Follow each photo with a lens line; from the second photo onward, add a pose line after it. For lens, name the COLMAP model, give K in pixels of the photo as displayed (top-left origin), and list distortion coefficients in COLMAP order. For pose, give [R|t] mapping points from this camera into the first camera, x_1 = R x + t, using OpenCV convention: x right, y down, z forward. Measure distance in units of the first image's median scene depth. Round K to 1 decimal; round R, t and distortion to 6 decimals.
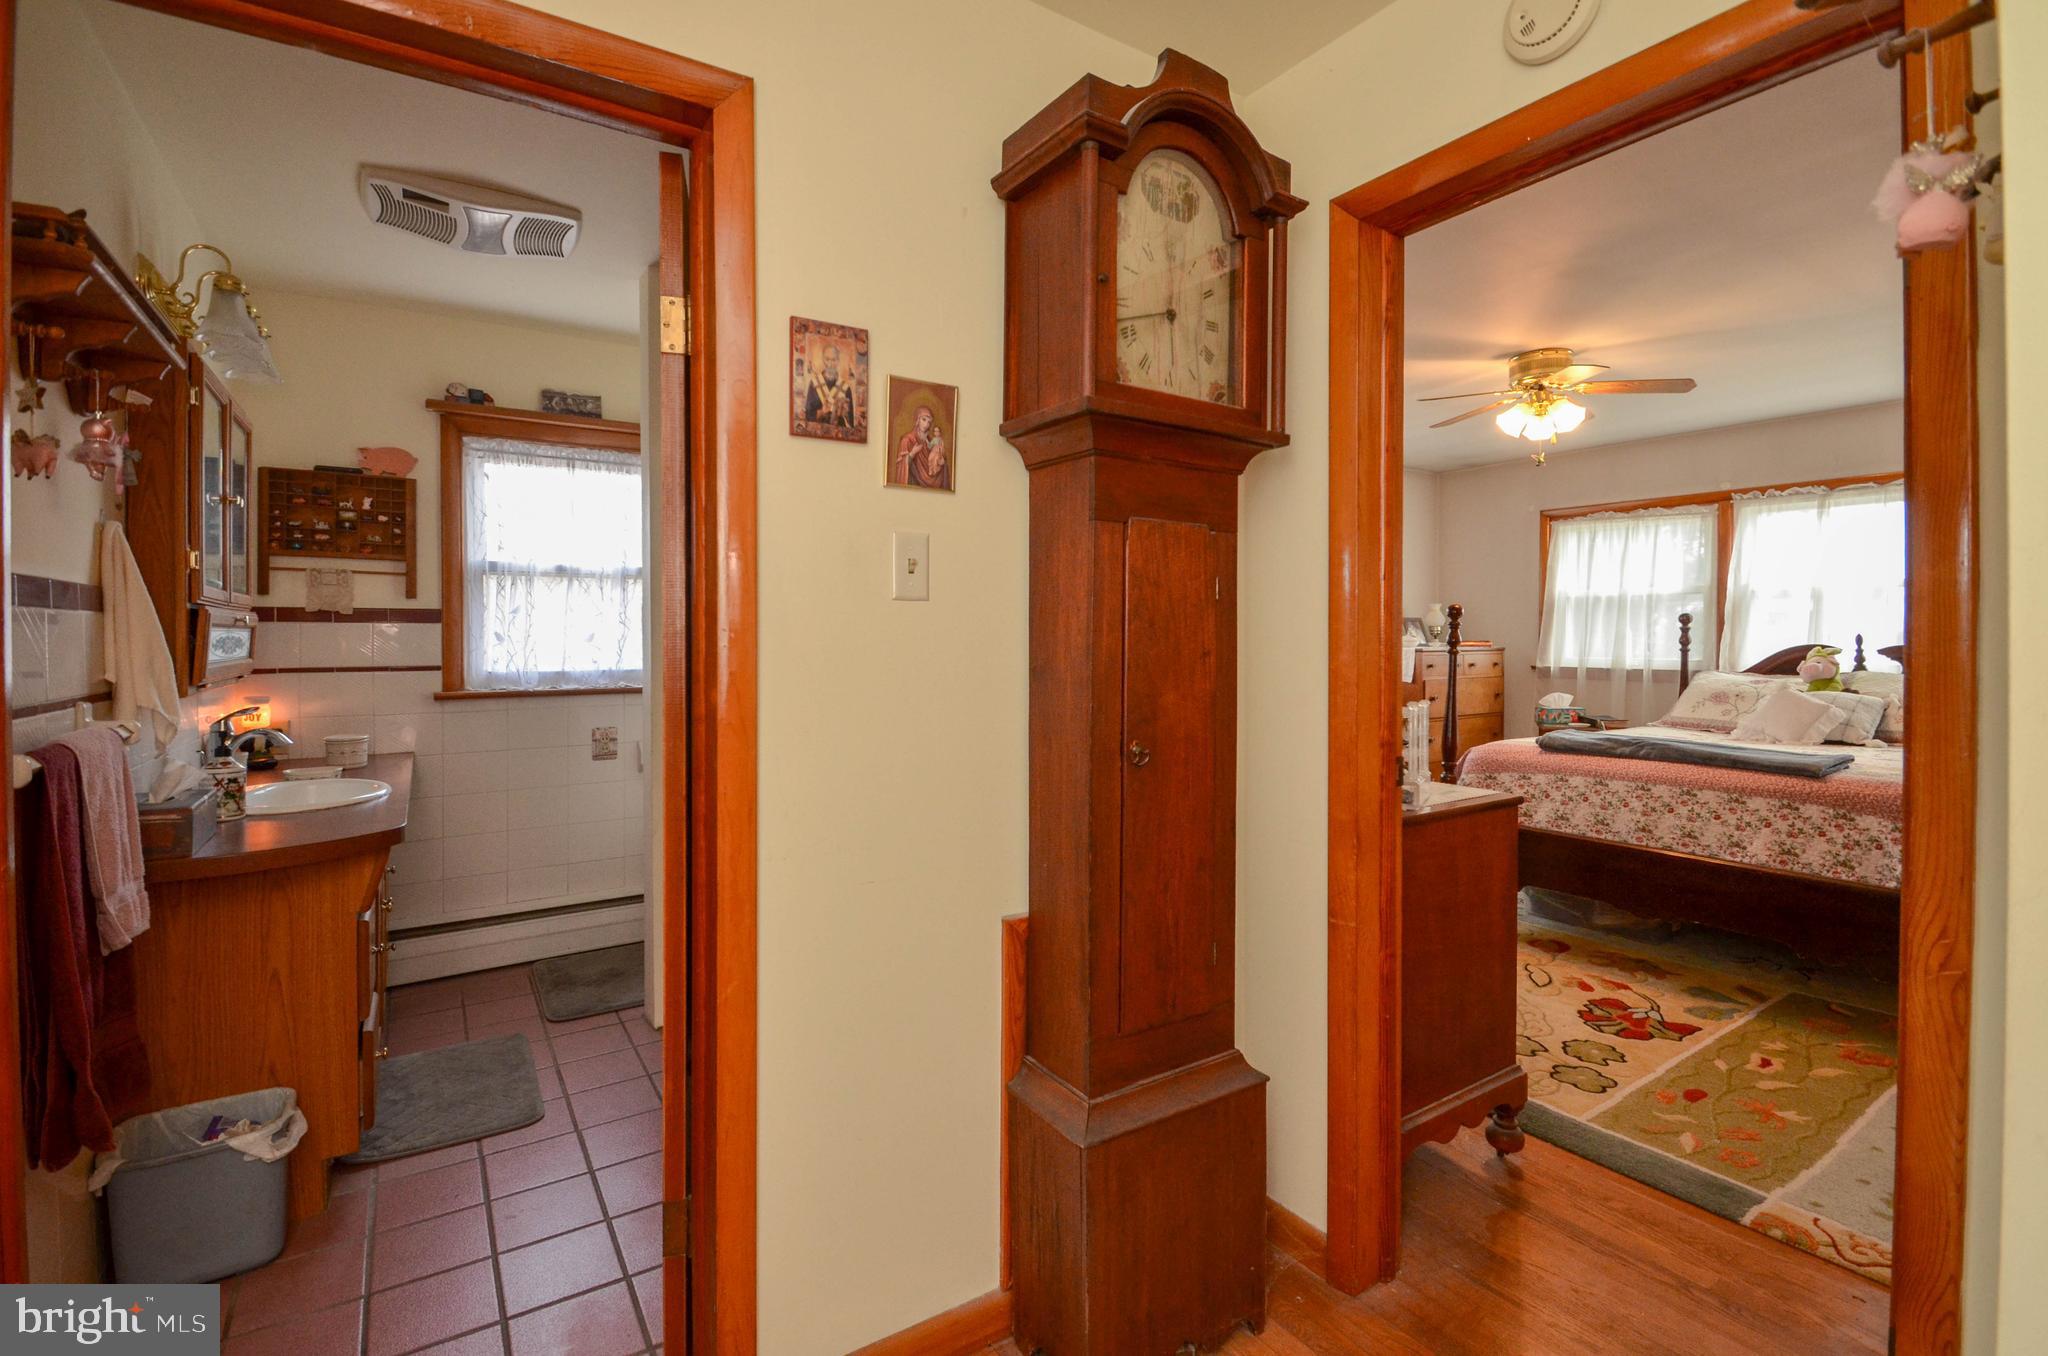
lens RADIAL K [[918.7, 0, 1025.9], [0, 918.7, 643.1], [0, 0, 1]] dist [0.009554, -0.010038]
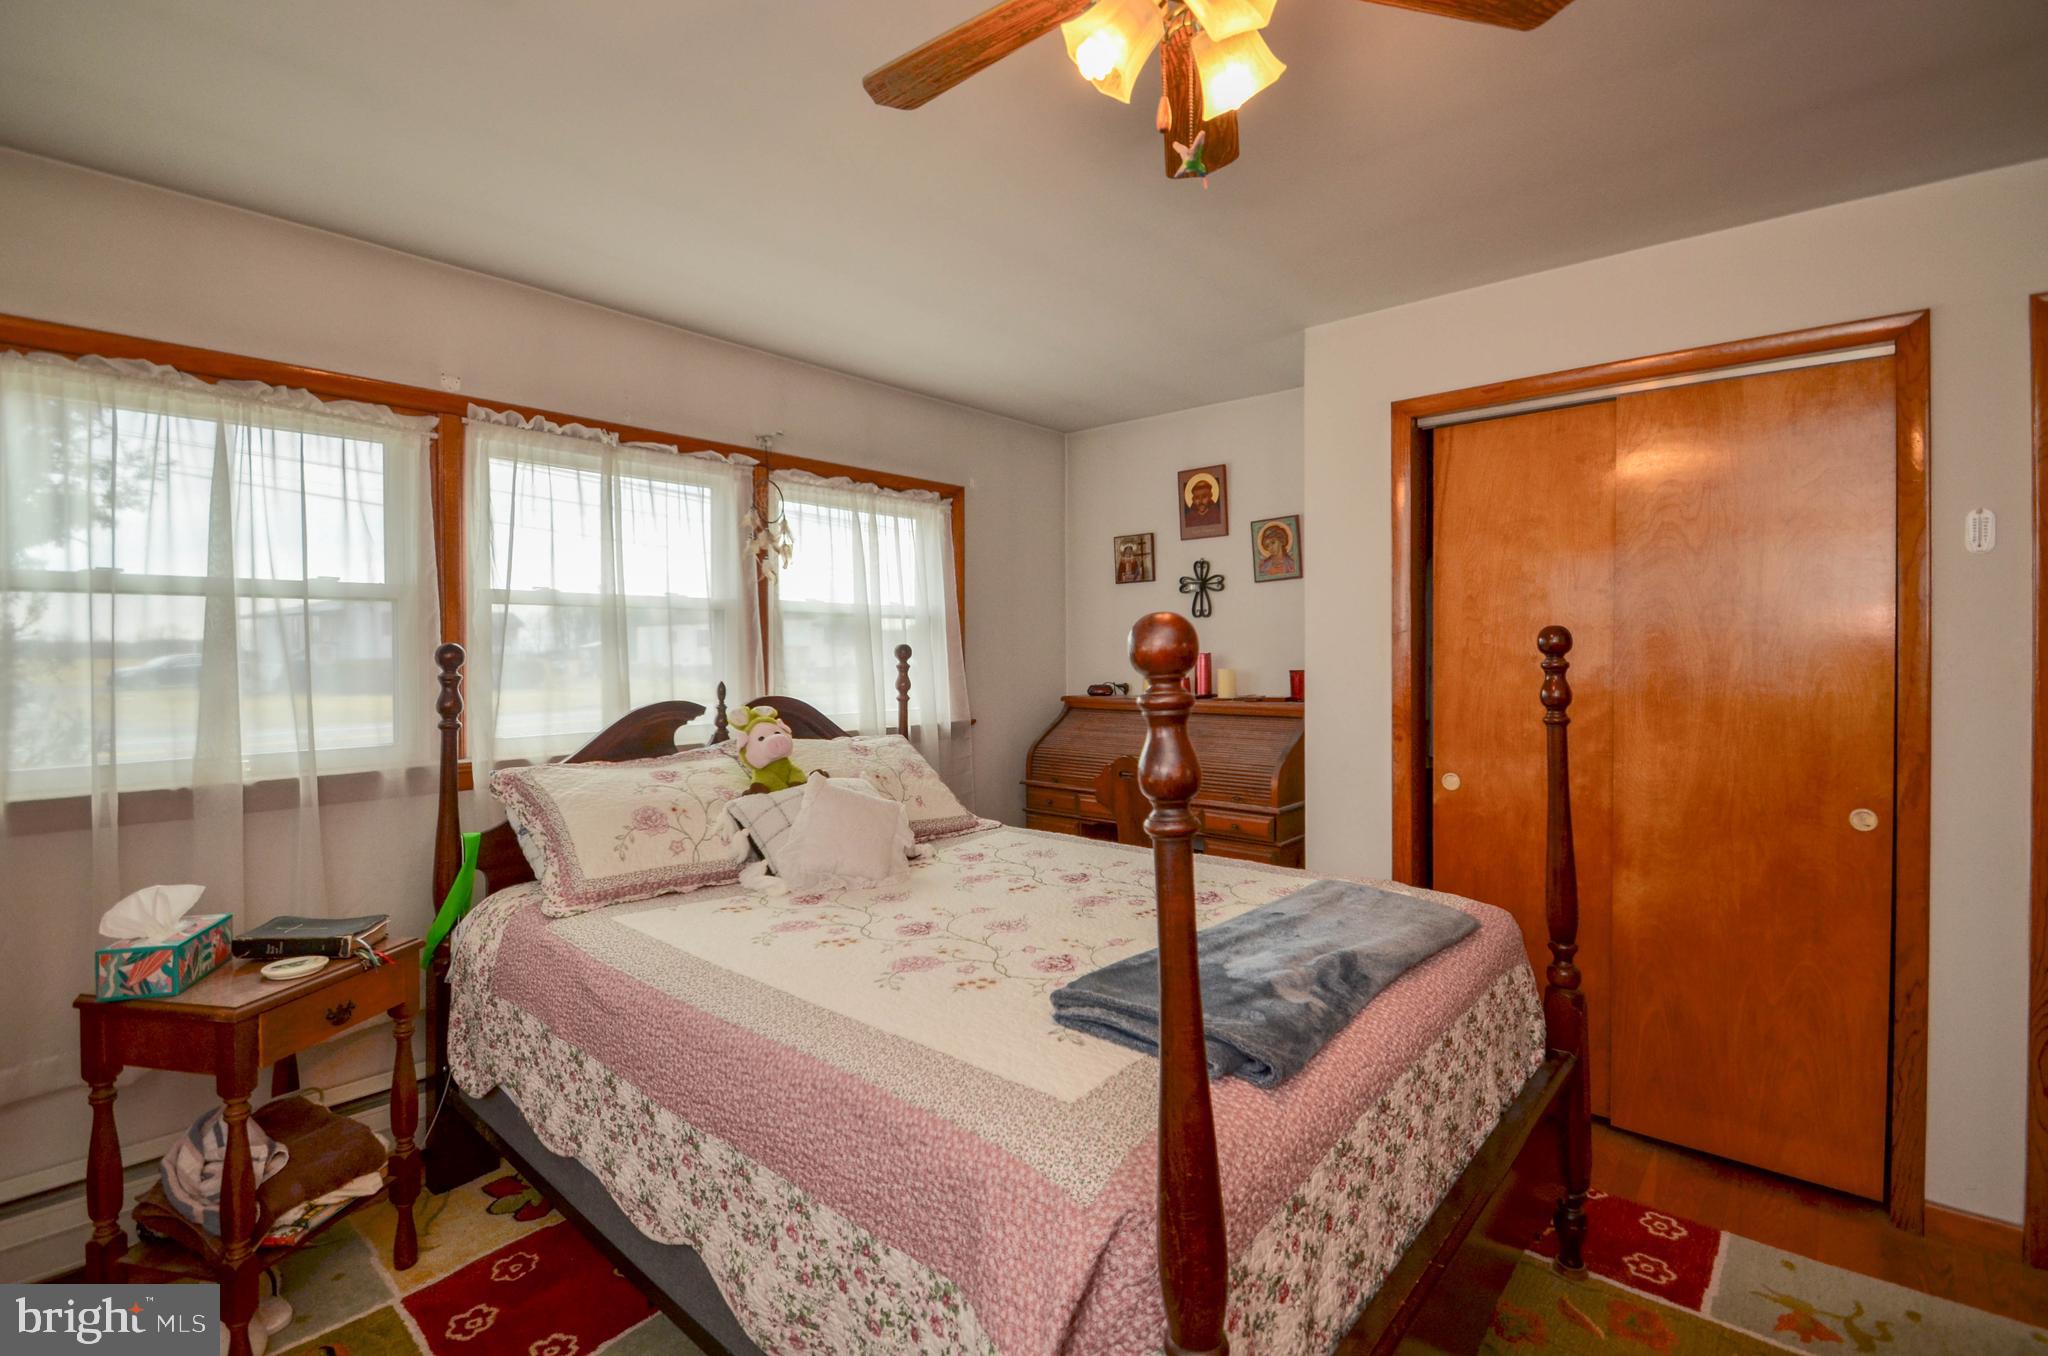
lens RADIAL K [[918.7, 0, 1017.7], [0, 918.7, 667.6], [0, 0, 1]] dist [0.009554, -0.010038]
pose [[-0.252730, -0.017820, 0.967373, 0.215549], [0.014853, 0.999641, 0.022294, -0.027880], [-0.967423, 0.020002, -0.252375, 0.873148]]
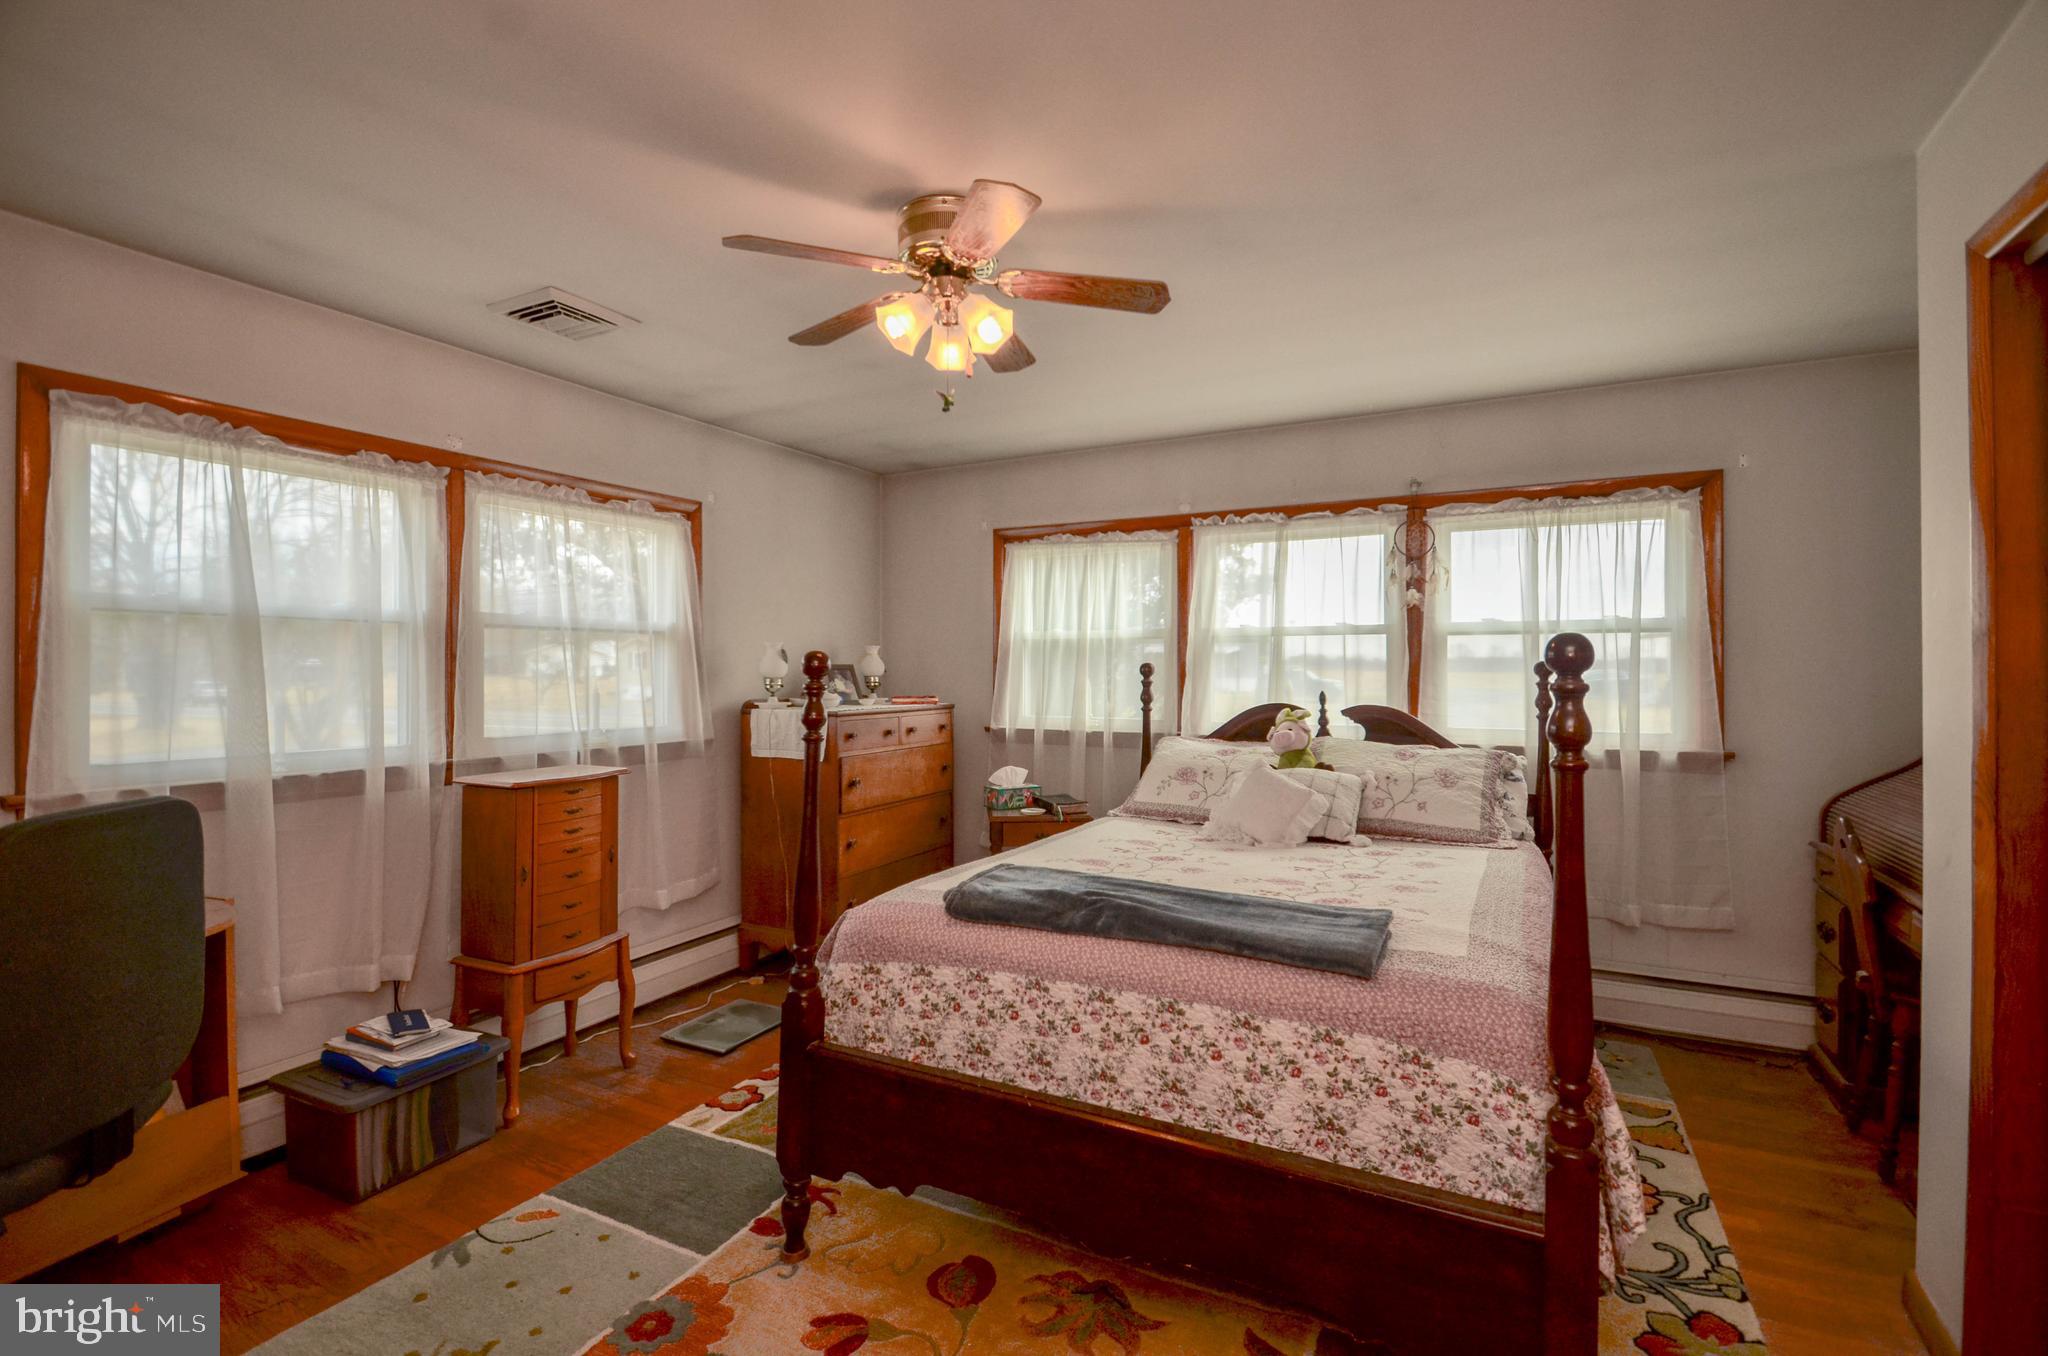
lens RADIAL K [[918.7, 0, 1028.4], [0, 918.7, 663.8], [0, 0, 1]] dist [0.009554, -0.010038]
pose [[0.874233, 0.003291, 0.485496, 0.249712], [0.005325, 0.999852, -0.016367, -0.020076], [-0.485478, 0.016894, 0.874086, 0.368752]]
